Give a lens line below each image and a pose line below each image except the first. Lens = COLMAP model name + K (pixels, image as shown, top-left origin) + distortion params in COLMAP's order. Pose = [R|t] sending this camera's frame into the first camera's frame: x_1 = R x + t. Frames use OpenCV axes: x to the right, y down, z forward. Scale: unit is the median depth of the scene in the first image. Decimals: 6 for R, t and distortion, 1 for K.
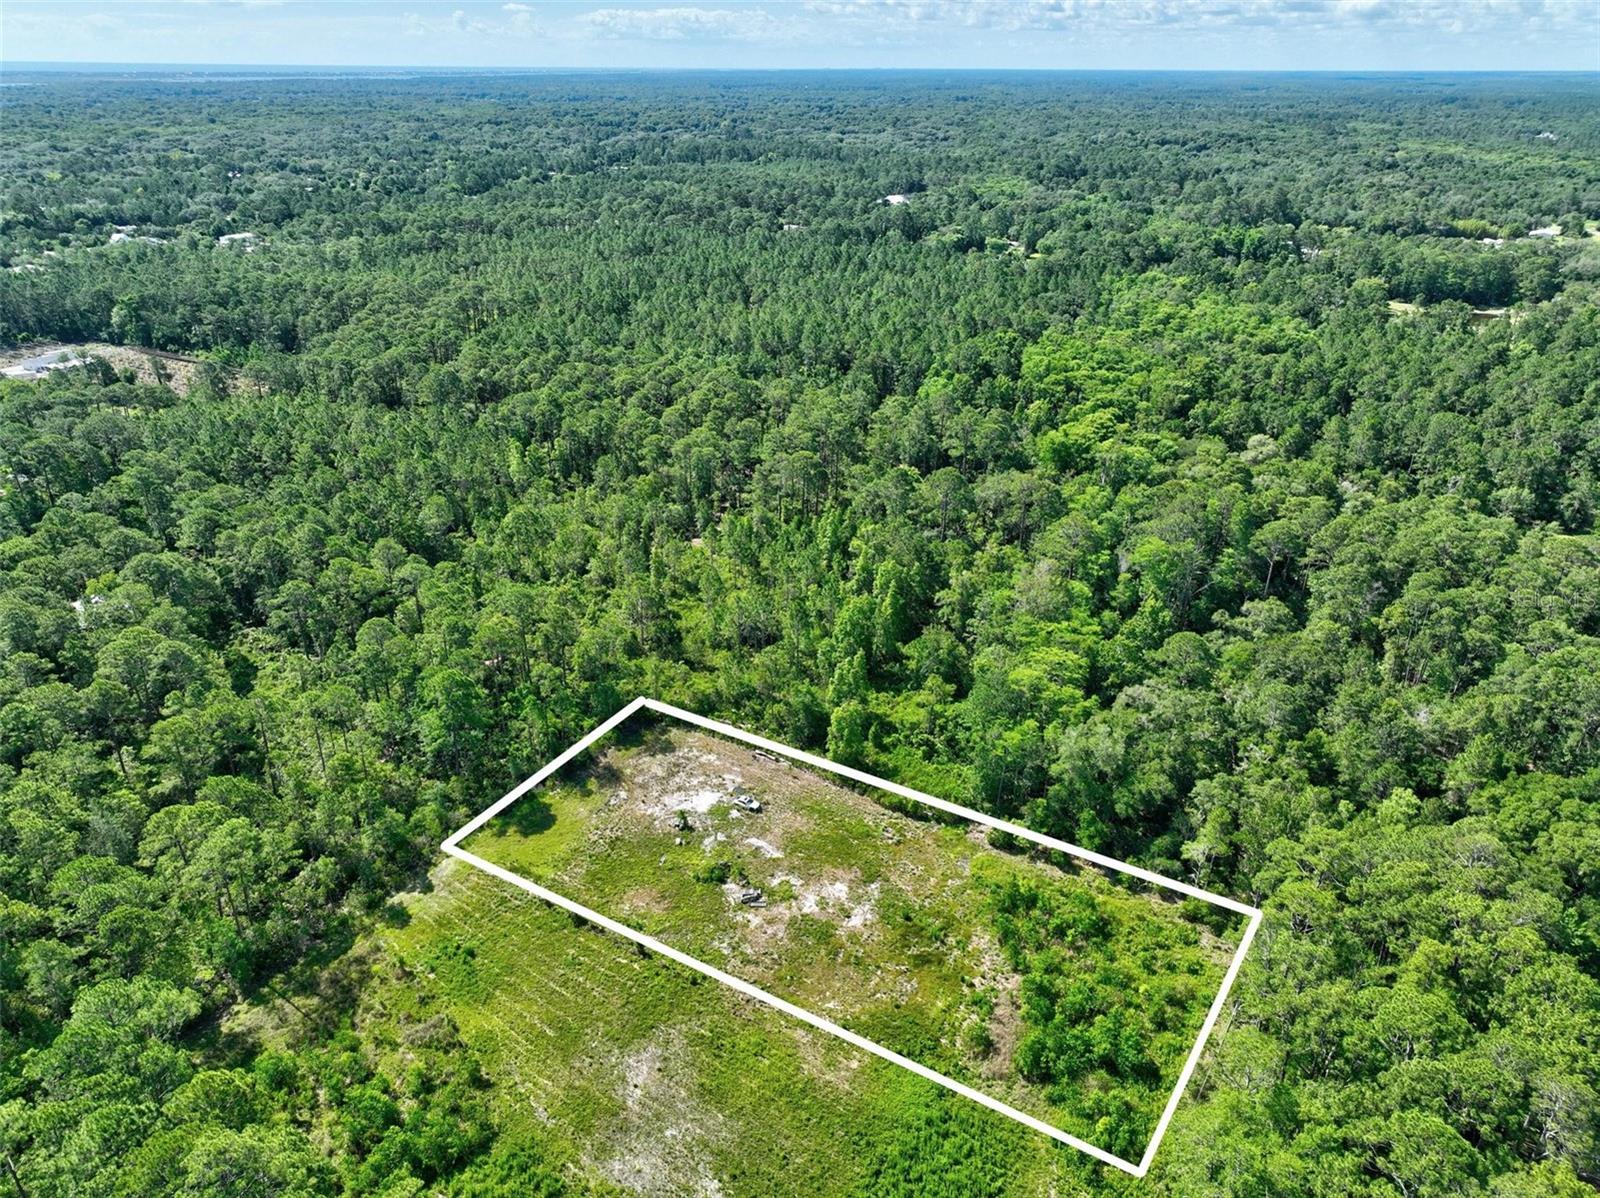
lens RADIAL K [[1125.4, 0, 800.0], [0, 1125.4, 601.5], [0, 0, 1]] dist [0.001274, 0.014336]
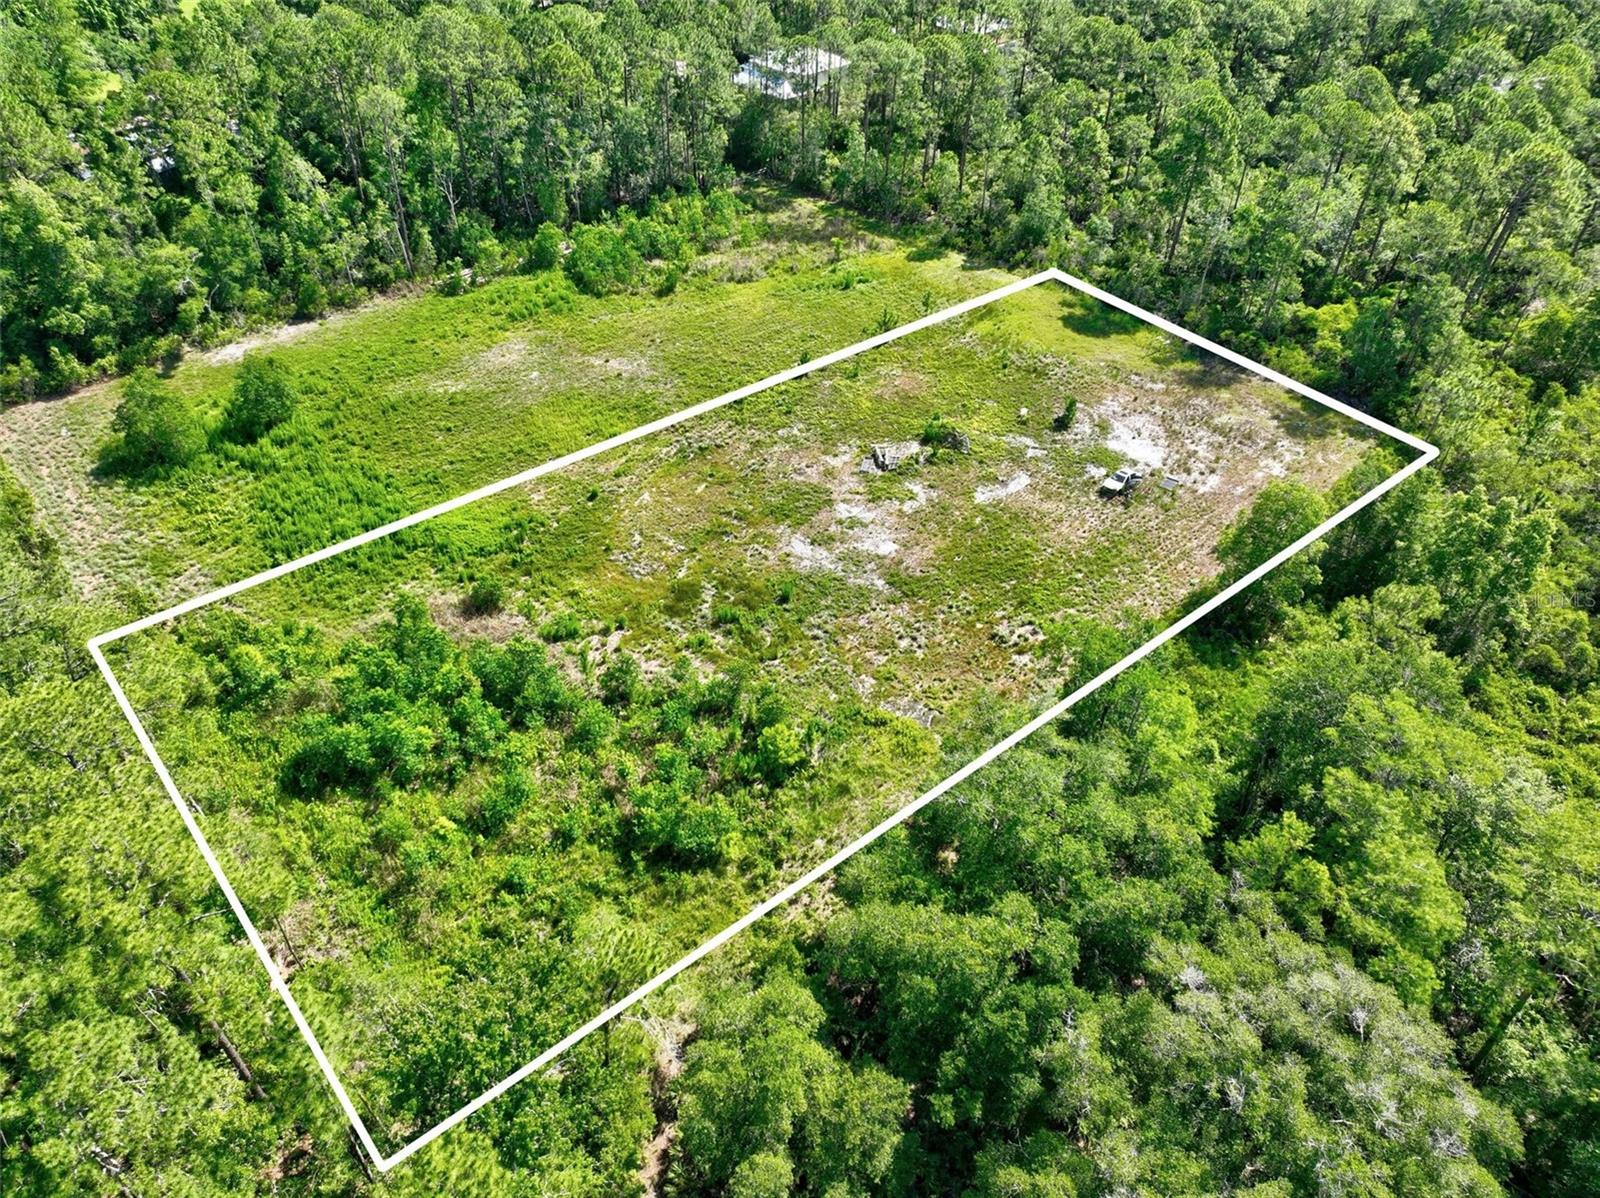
lens RADIAL K [[1125.4, 0, 796.4], [0, 1125.4, 600.5], [0, 0, 1]] dist [0.001274, 0.014336]
pose [[-0.242091, 0.613948, -0.751306, 0.480430], [-0.430281, 0.626096, 0.650278, -0.087410], [0.869626, 0.480699, 0.112598, 0.856287]]
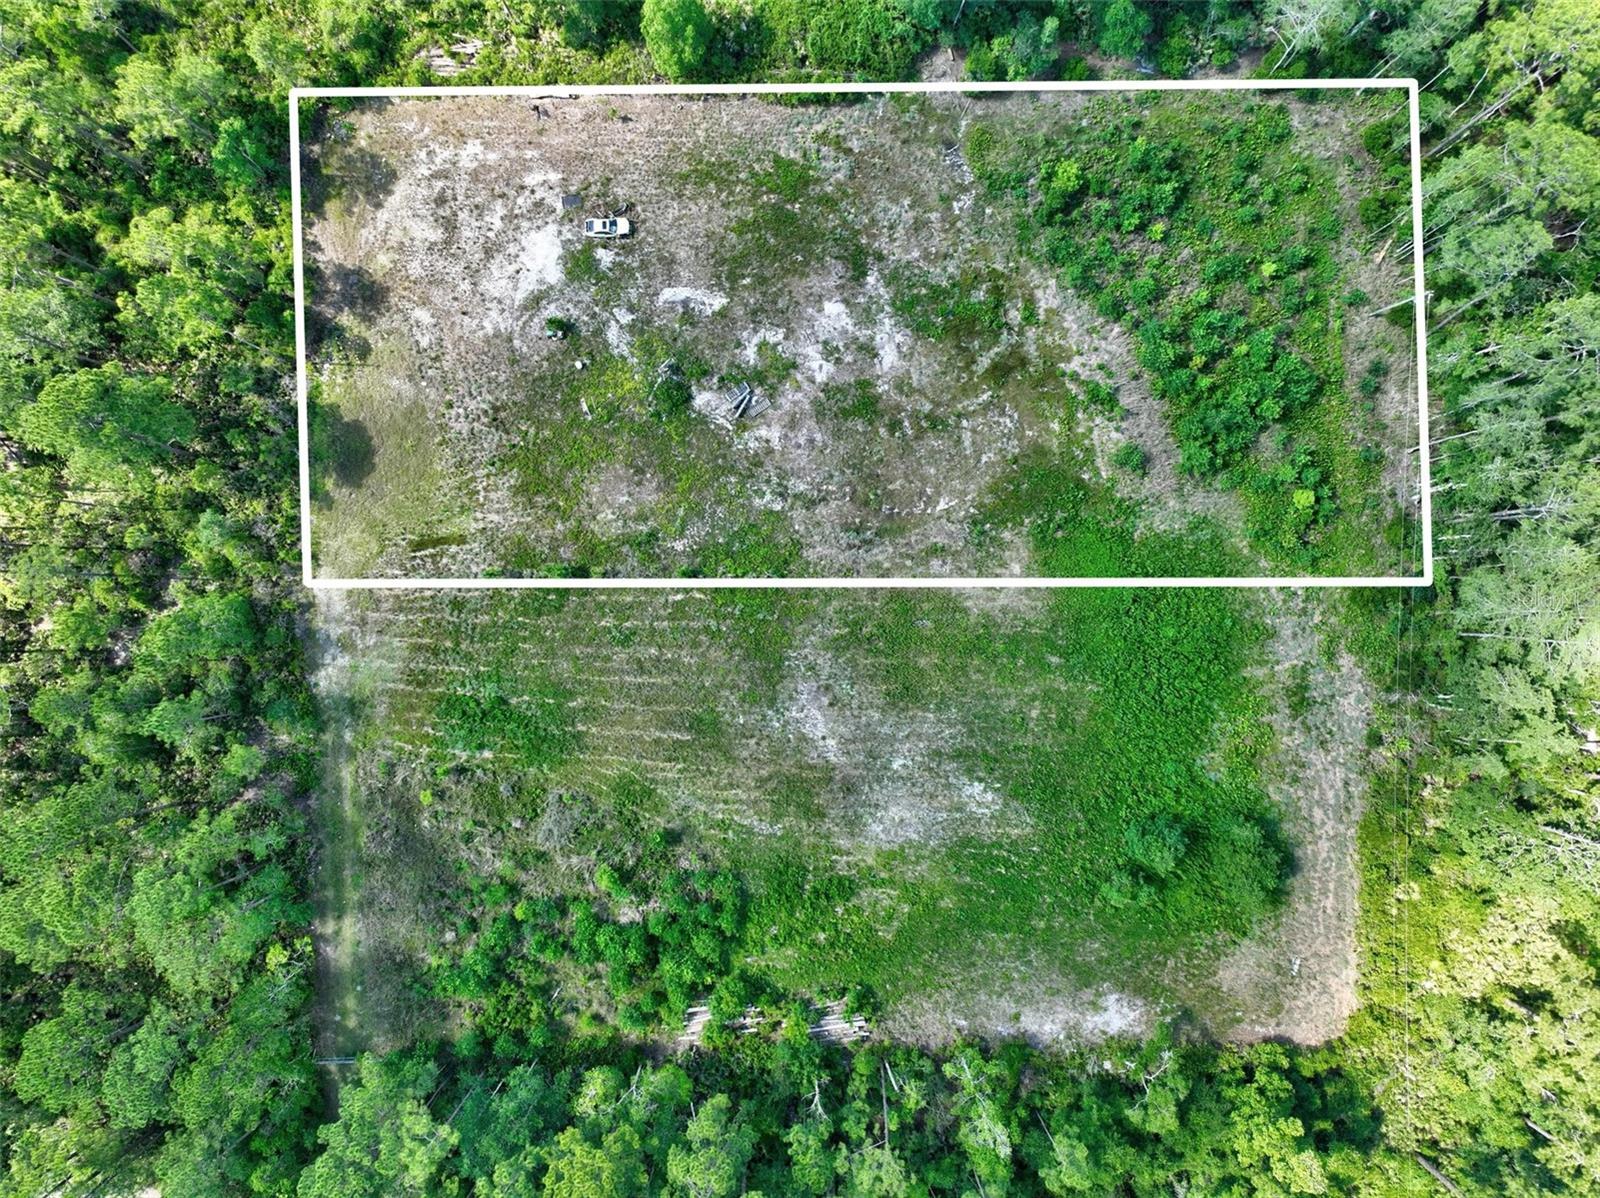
lens RADIAL K [[1125.4, 0, 802.6], [0, 1125.4, 605.7], [0, 0, 1]] dist [0.001274, 0.014336]
pose [[0.829221, -0.558919, 0.001787, -0.079022], [0.241251, 0.360804, 0.900899, -0.293550], [-0.504174, -0.746613, 0.434026, 0.540090]]
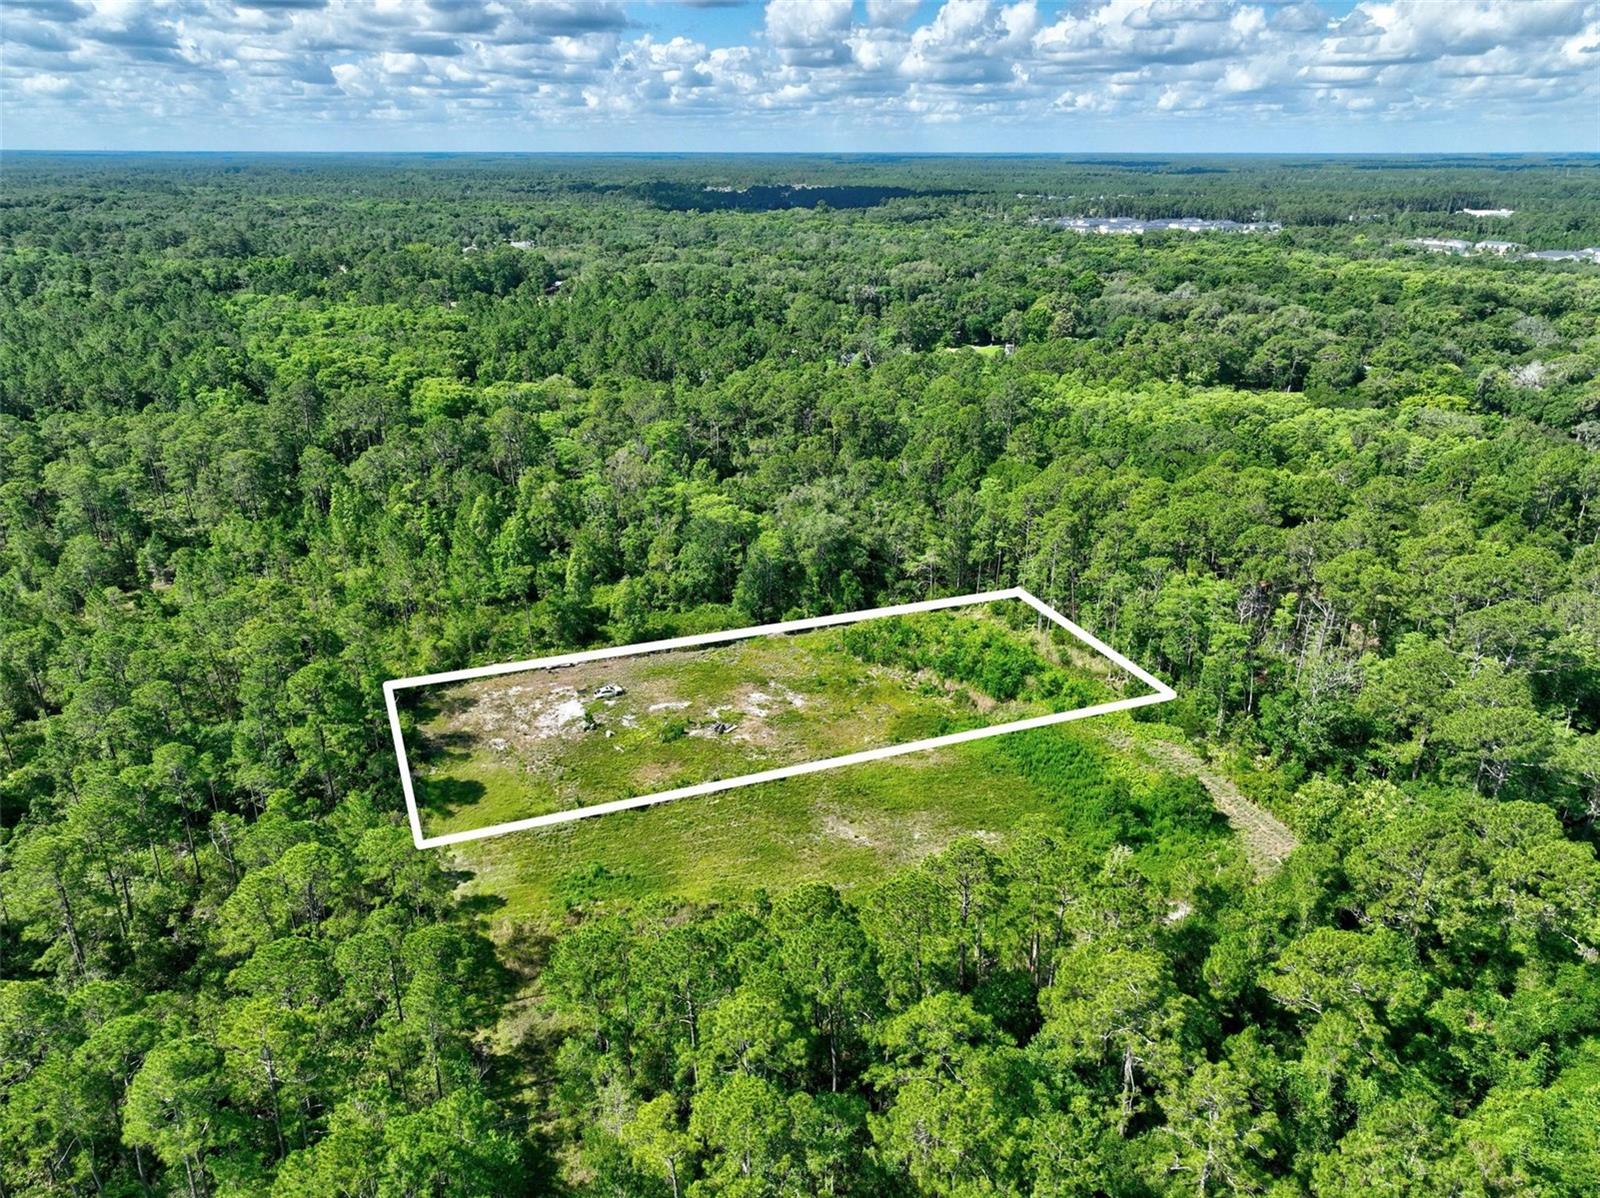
lens RADIAL K [[1125.4, 0, 799.0], [0, 1125.4, 603.7], [0, 0, 1]] dist [0.001274, 0.014336]
pose [[0.576391, -0.312344, 0.755126, -0.717611], [0.356169, 0.927702, 0.111862, 0.055357], [-0.735471, 0.204476, 0.645966, 0.212067]]
